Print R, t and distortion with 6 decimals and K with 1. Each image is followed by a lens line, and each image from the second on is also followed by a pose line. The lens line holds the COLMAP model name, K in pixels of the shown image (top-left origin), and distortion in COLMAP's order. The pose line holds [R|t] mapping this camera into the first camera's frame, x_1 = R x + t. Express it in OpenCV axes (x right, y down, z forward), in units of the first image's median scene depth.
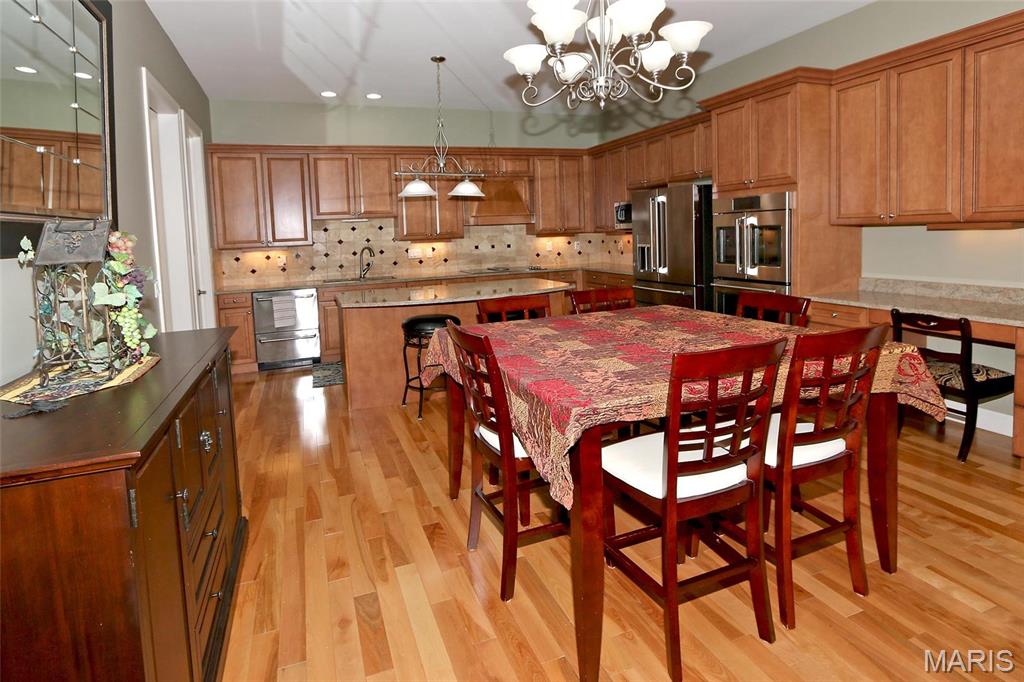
lens RADIAL K [[528.3, 0, 523.5], [0, 528.3, 257.1], [0, 0, 1]] dist [-0.007316, 0.000487]
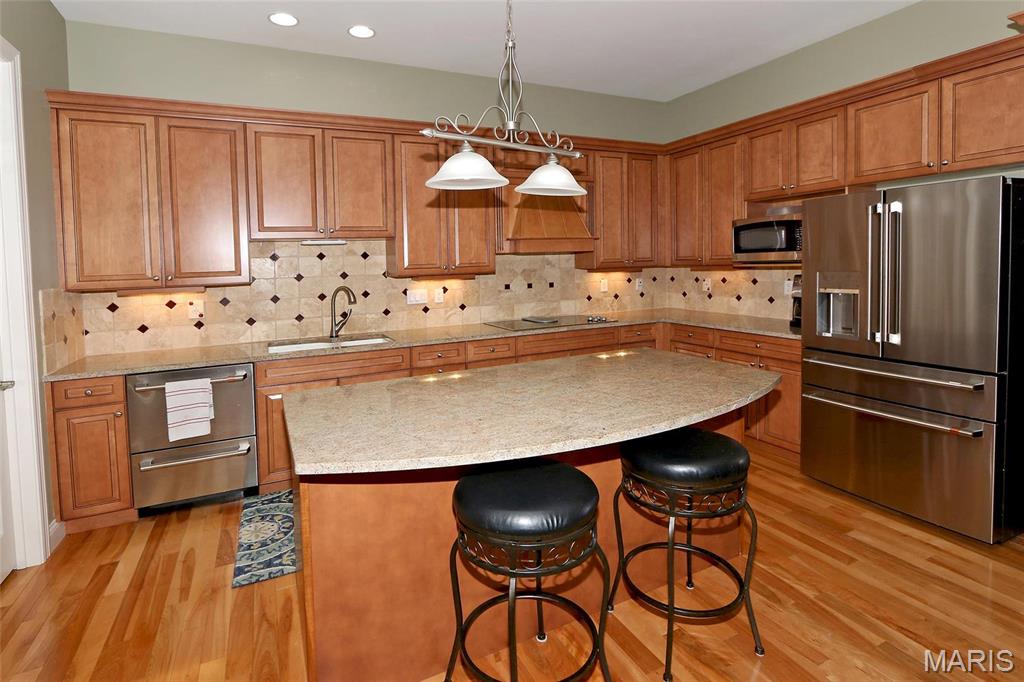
lens RADIAL K [[489.0, 0, 494.3], [0, 489.0, 273.7], [0, 0, 1]] dist [-0.017847, 0.000537]
pose [[0.999011, 0.009511, 0.043425, -0.153297], [-0.008241, 0.999535, -0.029344, -0.019579], [-0.043684, 0.028957, 0.998626, 0.449690]]
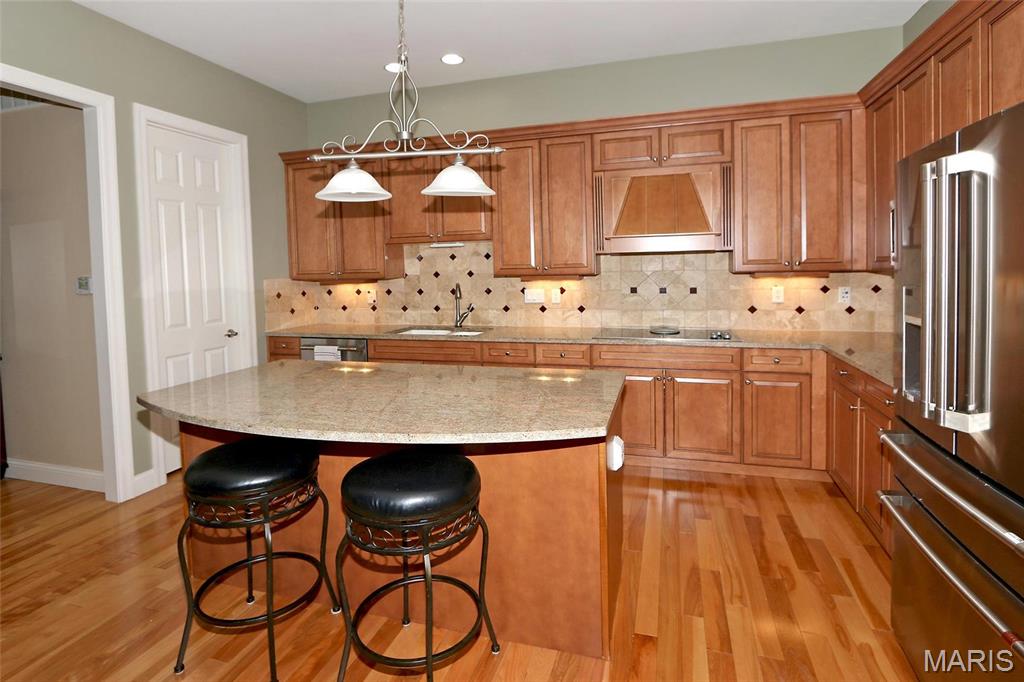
lens RADIAL K [[489.0, 0, 550.3], [0, 489.0, 285.7], [0, 0, 1]] dist [-0.017847, 0.000537]
pose [[0.792847, 0.048011, -0.607527, 0.202906], [-0.041949, 0.998827, 0.024188, -0.038802], [0.607976, 0.006308, 0.793931, 0.582527]]
